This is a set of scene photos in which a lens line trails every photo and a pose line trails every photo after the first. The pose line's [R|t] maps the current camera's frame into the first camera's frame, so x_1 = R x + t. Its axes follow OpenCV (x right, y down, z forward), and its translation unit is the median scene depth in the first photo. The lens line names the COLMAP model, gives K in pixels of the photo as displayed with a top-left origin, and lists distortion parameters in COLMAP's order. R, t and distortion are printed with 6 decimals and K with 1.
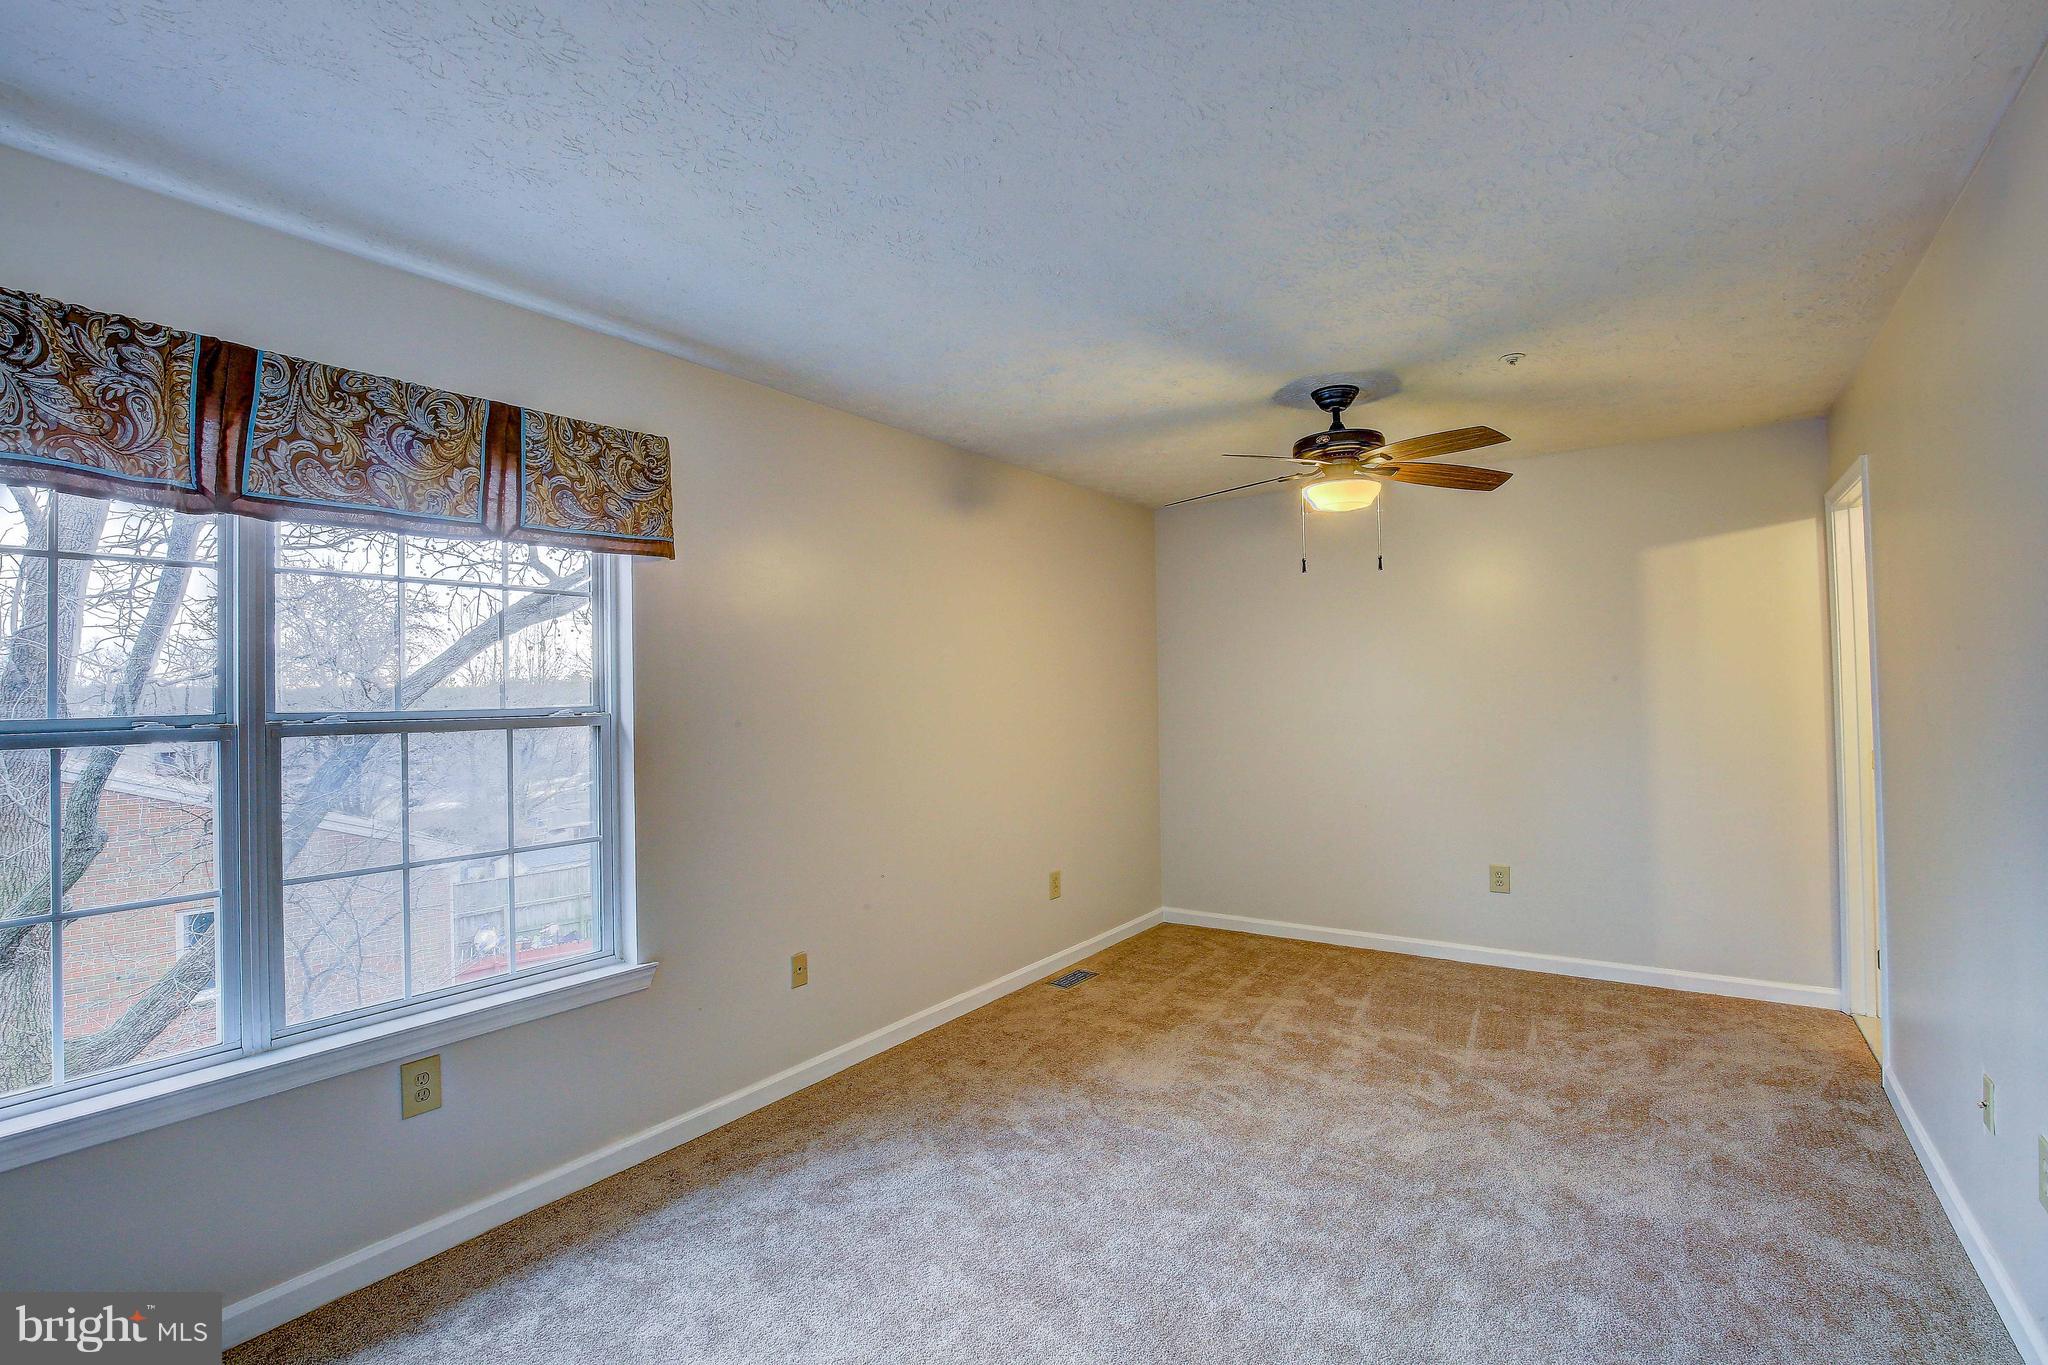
lens RADIAL K [[943.5, 0, 1038.3], [0, 943.5, 649.1], [0, 0, 1]] dist [-0.037278, 0.007966]
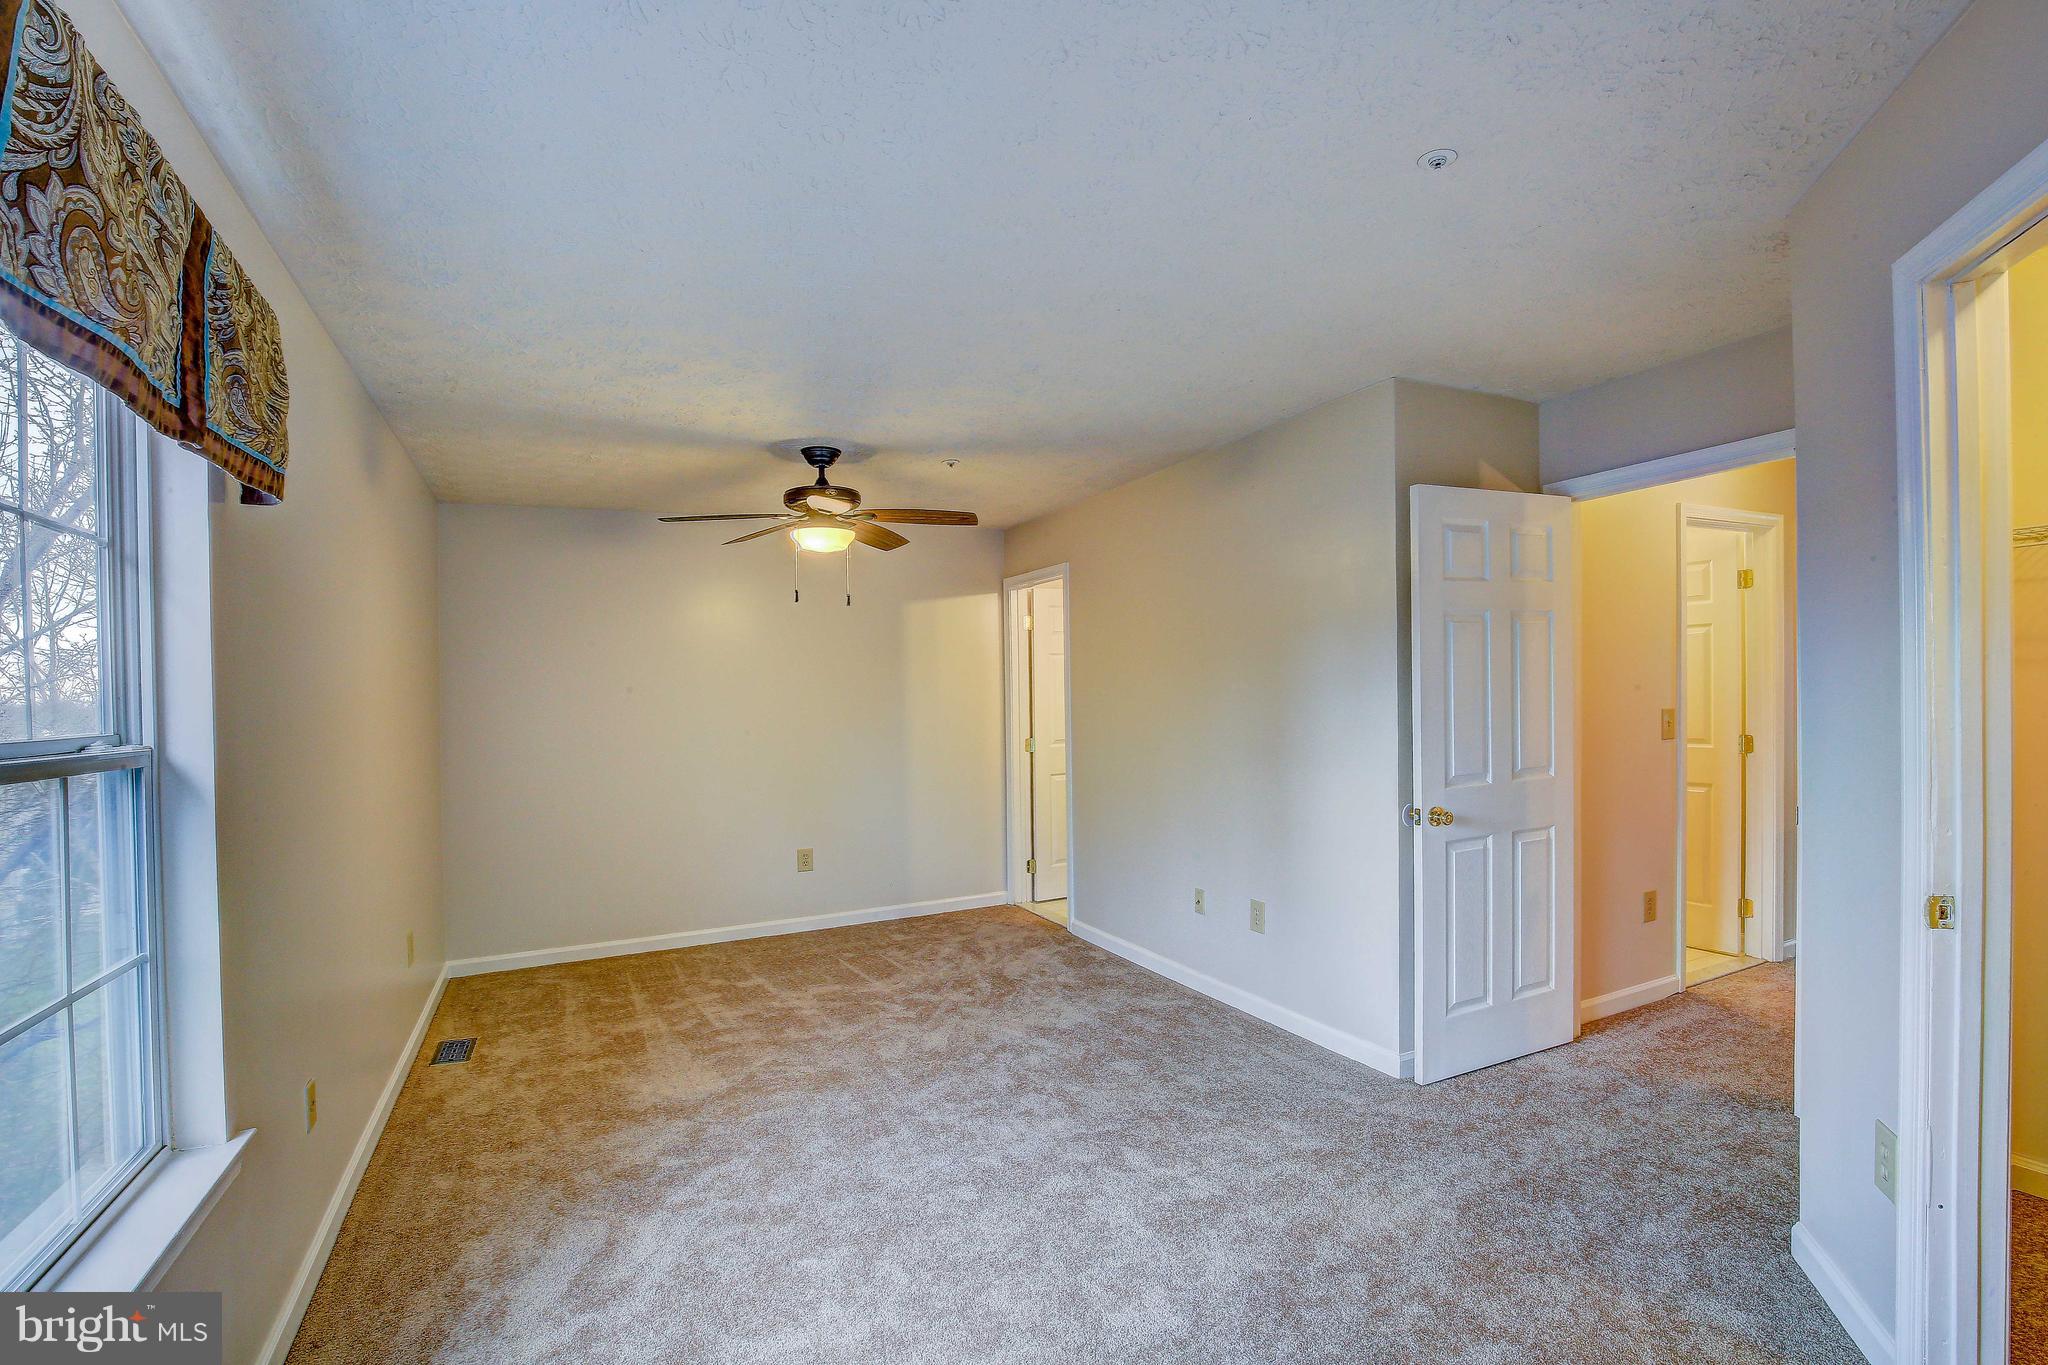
lens RADIAL K [[943.5, 0, 1021.0], [0, 943.5, 690.9], [0, 0, 1]] dist [-0.037278, 0.007966]
pose [[0.489609, 0.005254, 0.871926, -0.589814], [-0.017016, 0.999849, 0.003531, 0.018377], [-0.871776, -0.016565, 0.489625, 0.196837]]
